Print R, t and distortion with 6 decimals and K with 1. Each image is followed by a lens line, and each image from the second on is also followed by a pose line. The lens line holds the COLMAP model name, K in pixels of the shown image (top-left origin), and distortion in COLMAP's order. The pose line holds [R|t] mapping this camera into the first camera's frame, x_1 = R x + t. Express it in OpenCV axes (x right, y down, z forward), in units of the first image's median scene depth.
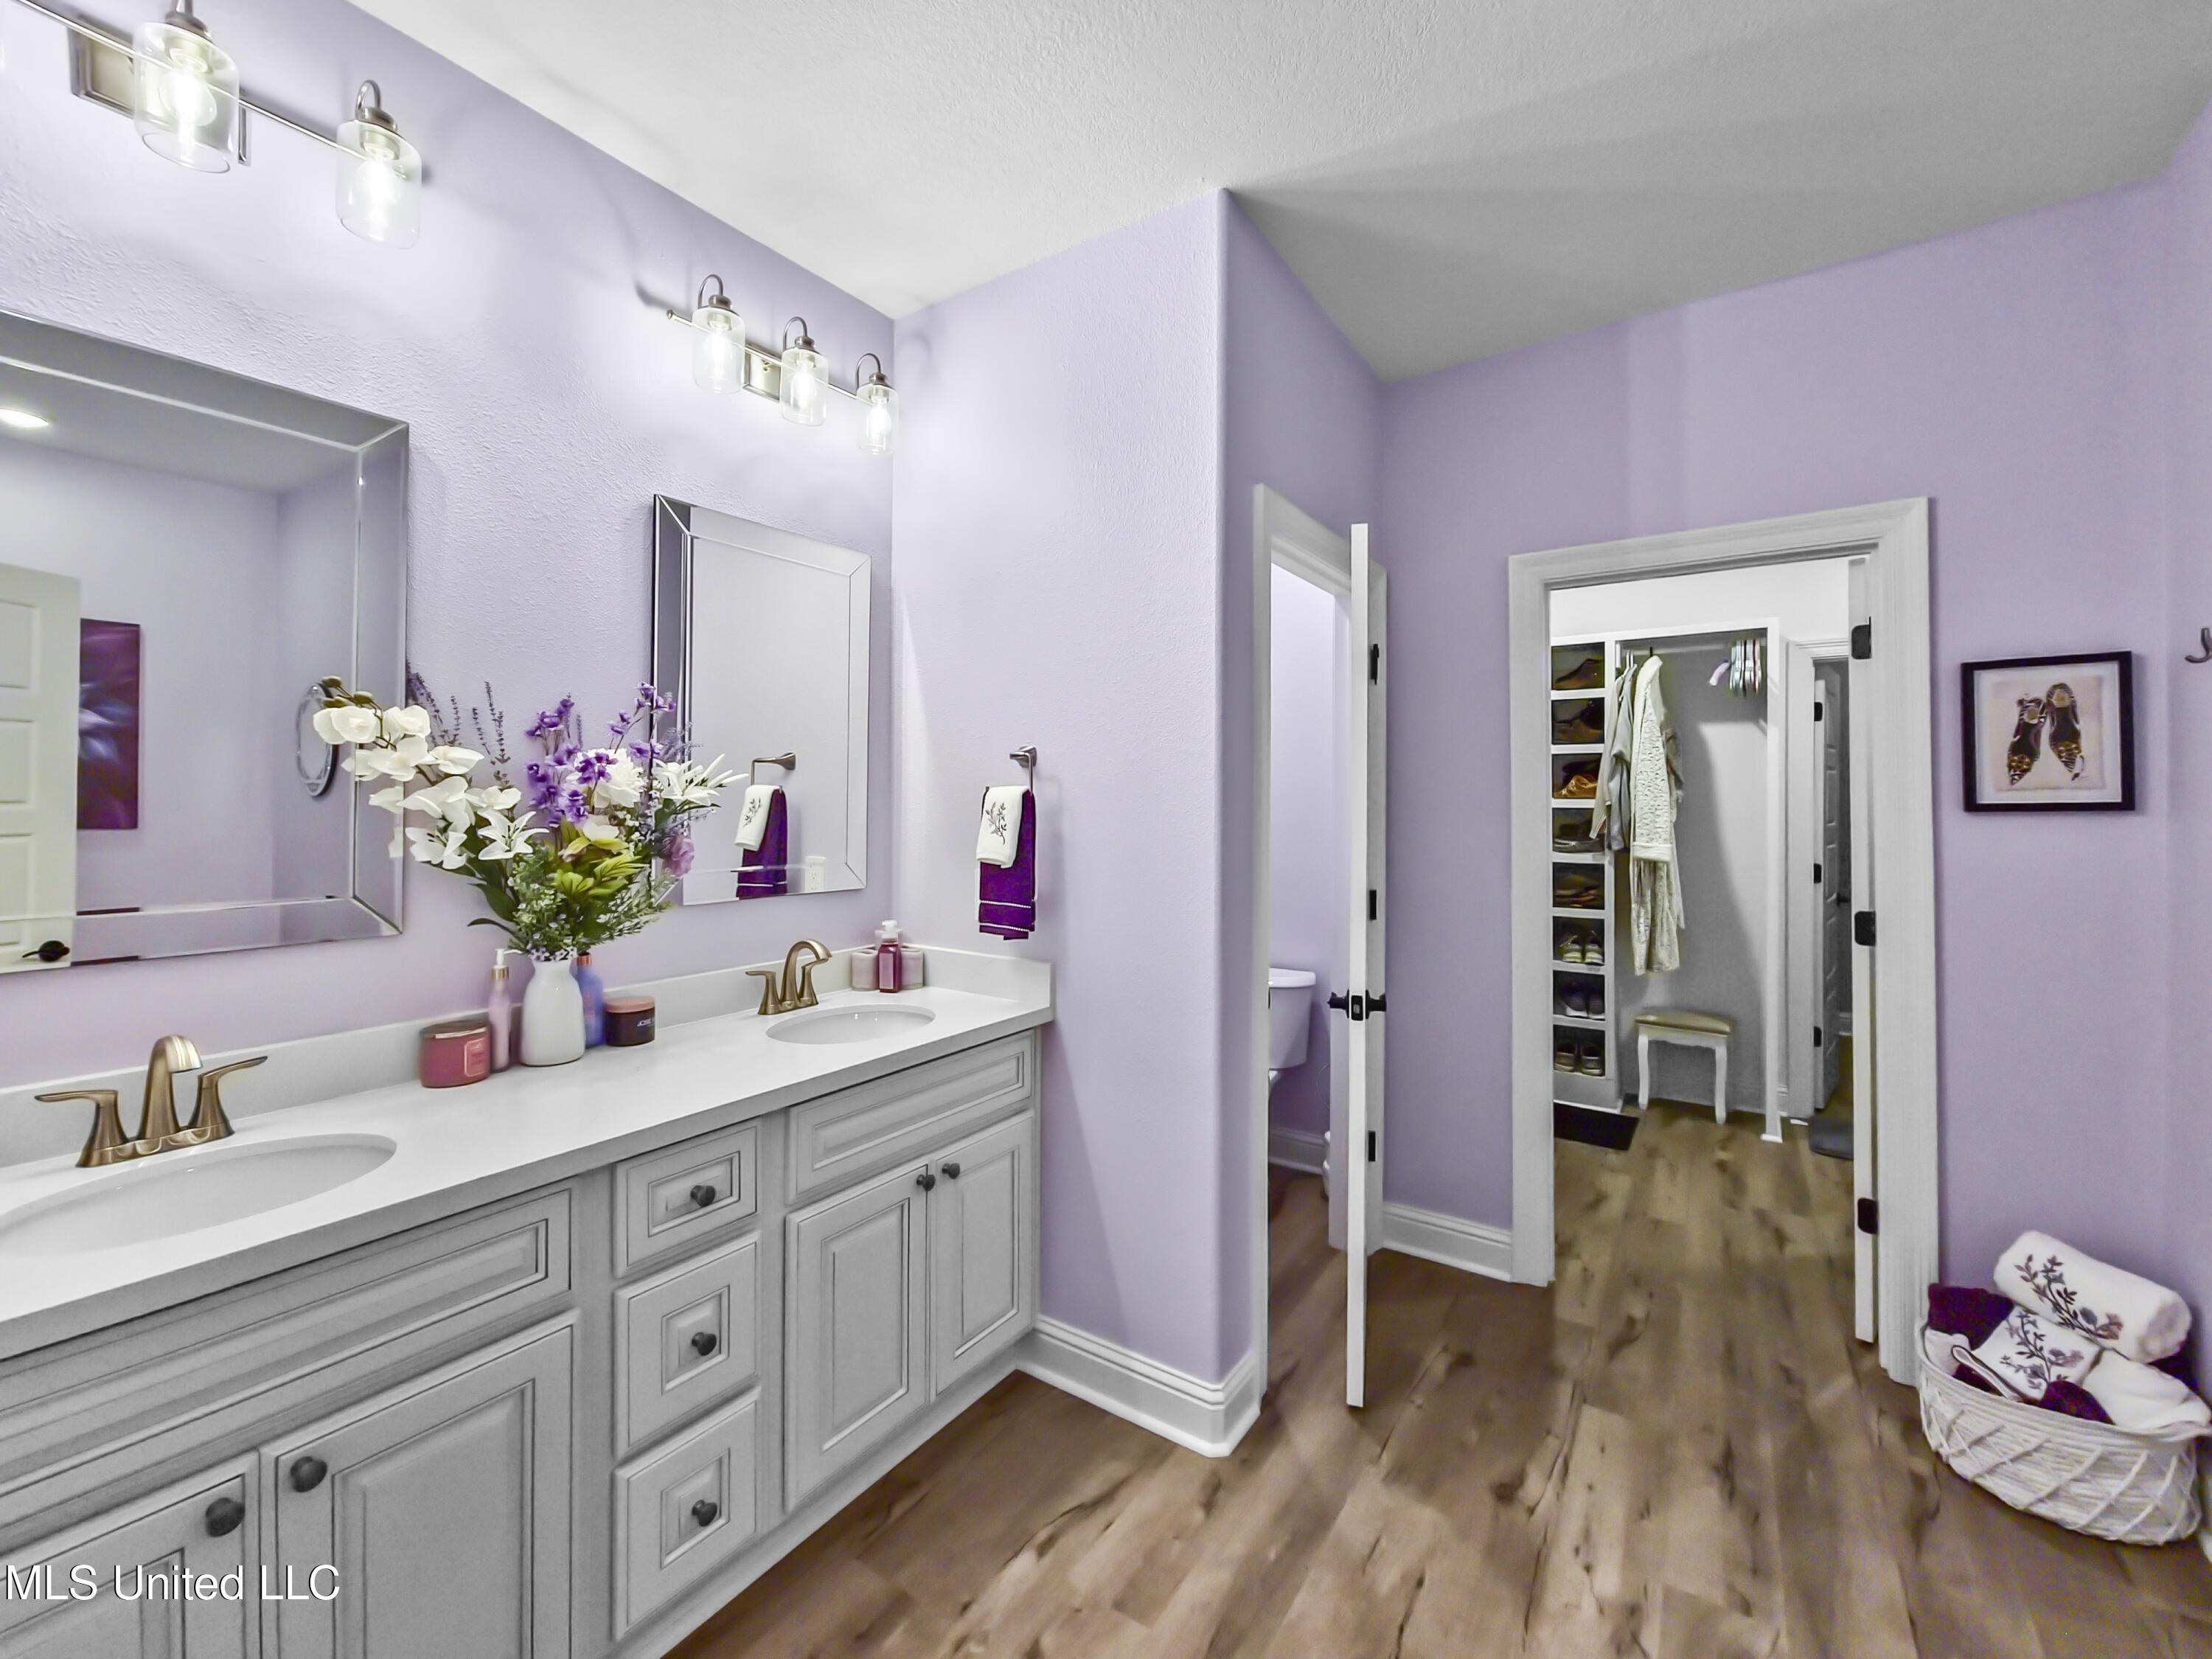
lens RADIAL K [[914.8, 0, 1103.2], [0, 914.8, 813.8], [0, 0, 1]] dist [-0.003803, -0.000009]
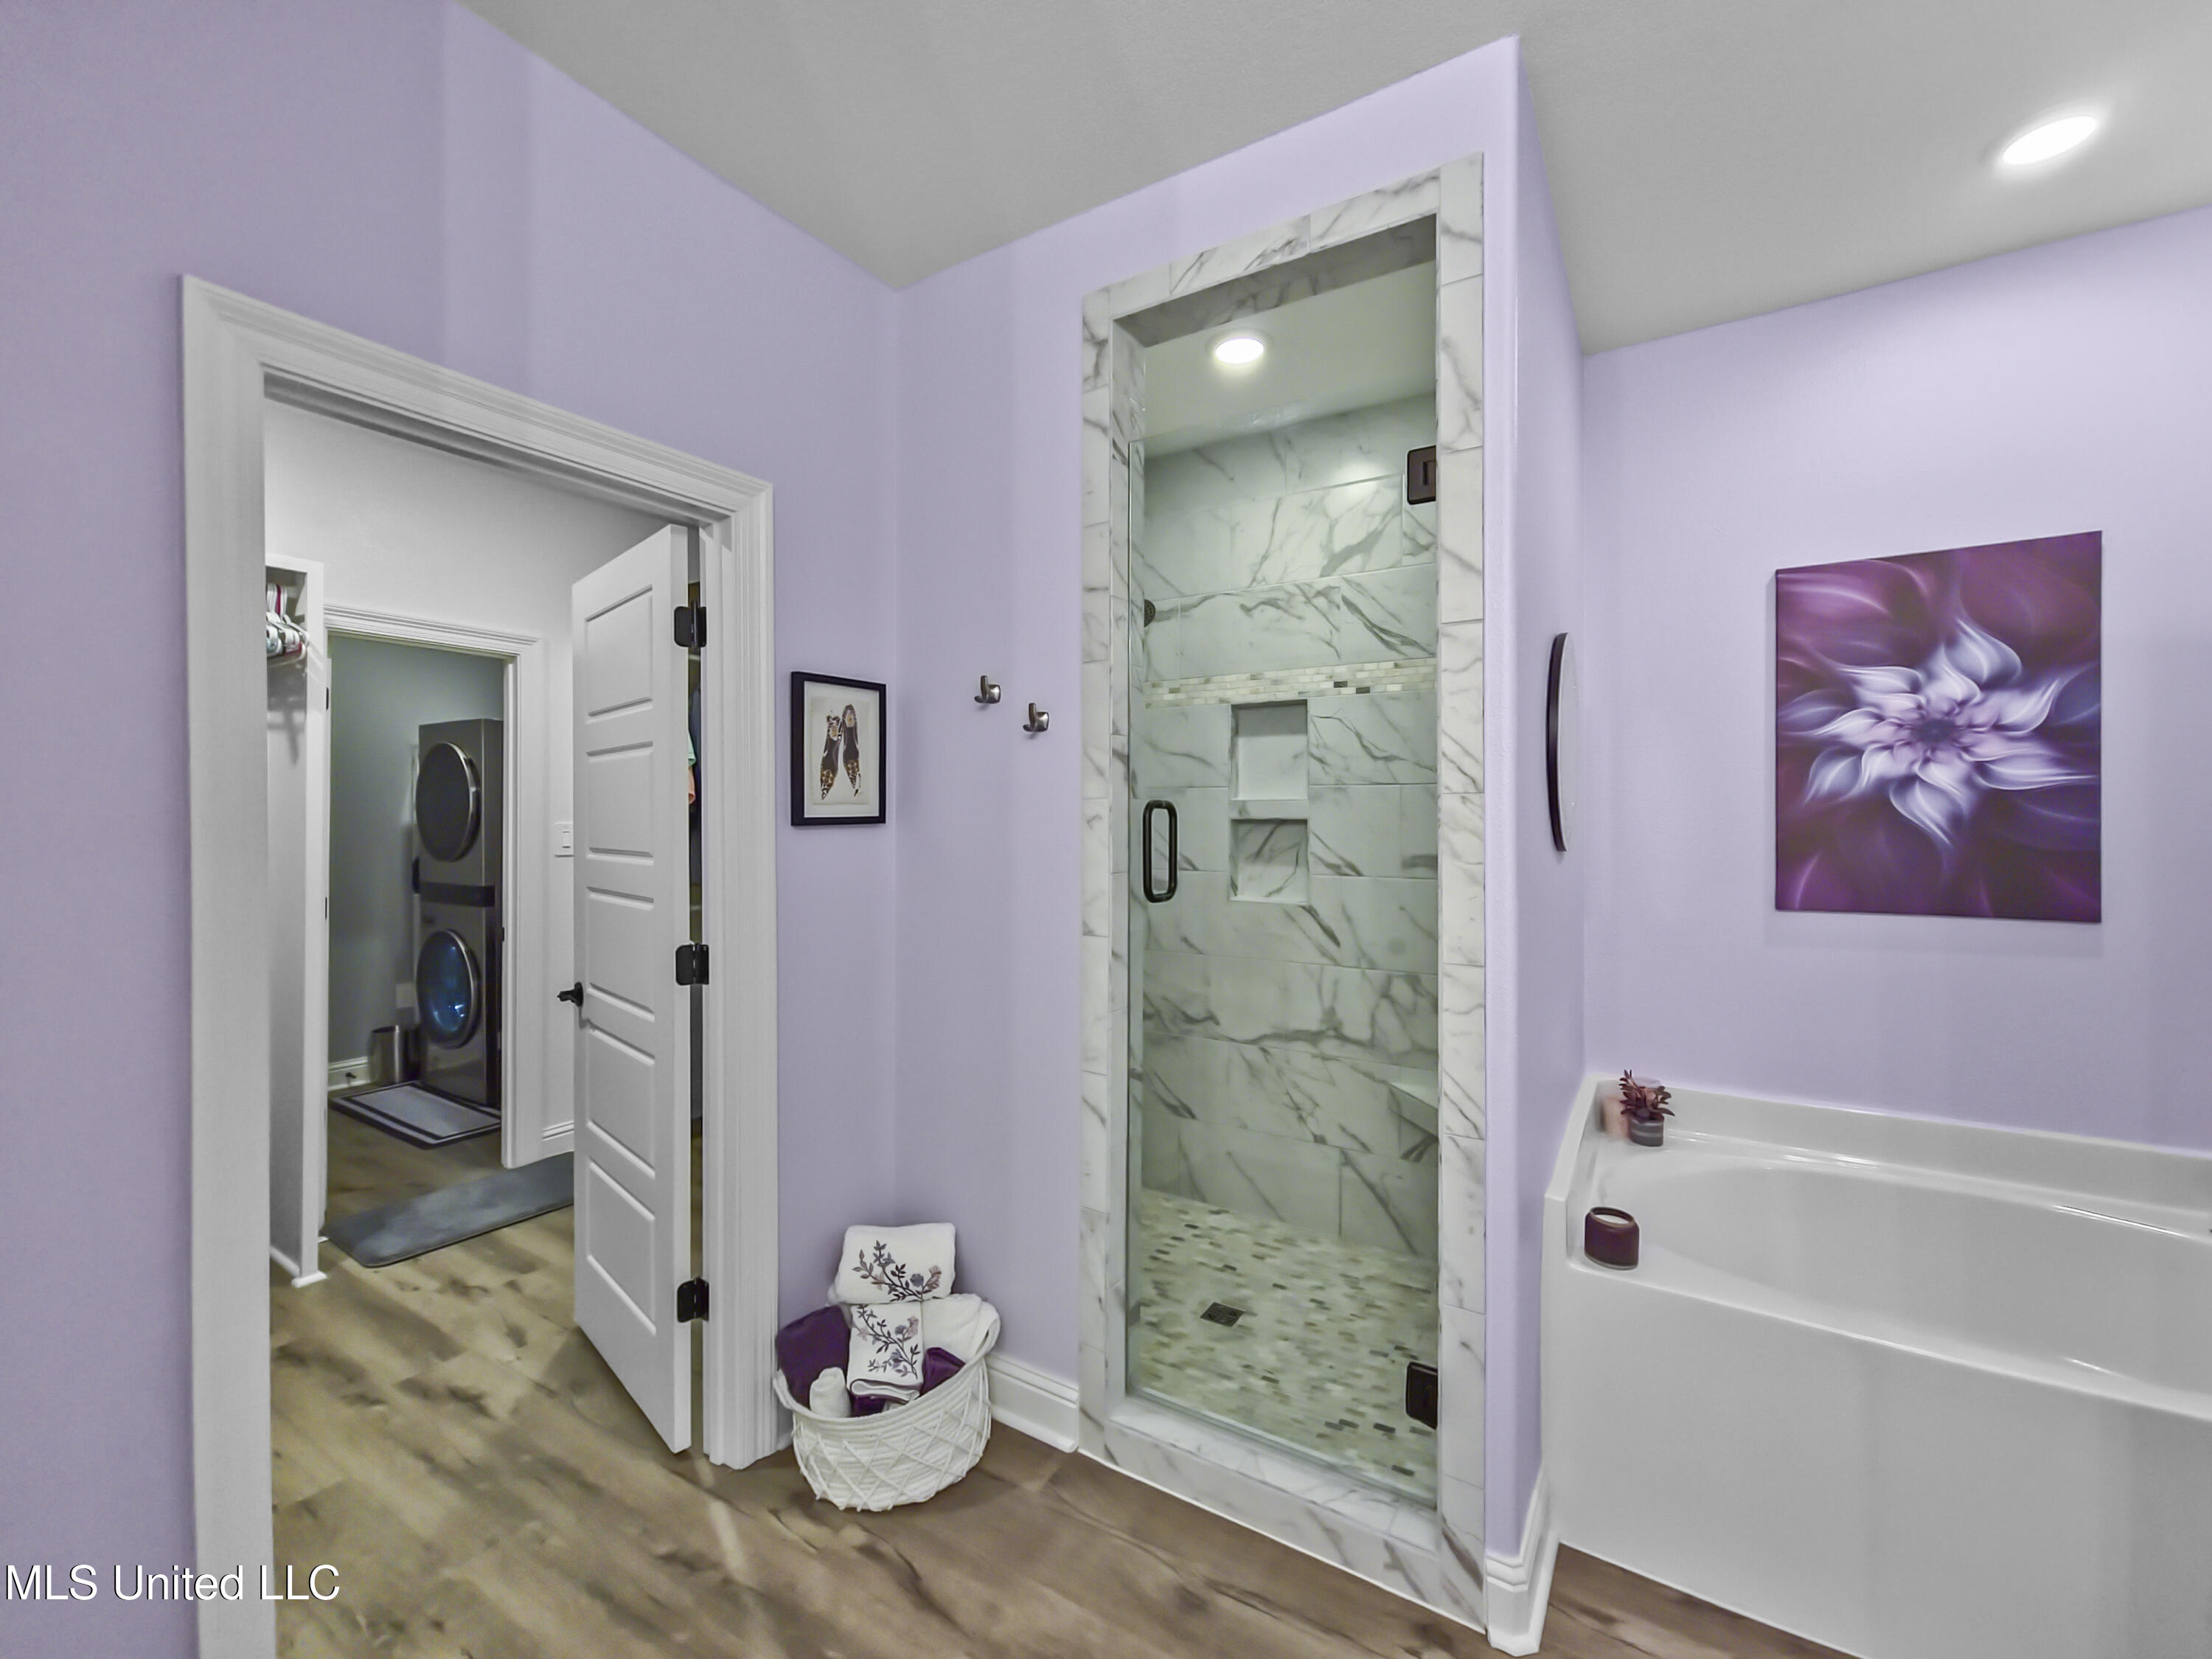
lens RADIAL K [[914.8, 0, 1103.2], [0, 914.8, 813.8], [0, 0, 1]] dist [-0.003803, -0.000009]
pose [[-0.049943, -0.002914, 0.998748, -0.036803], [0.008723, 0.999956, 0.003354, -0.016636], [-0.998714, 0.008879, -0.049915, 0.768796]]
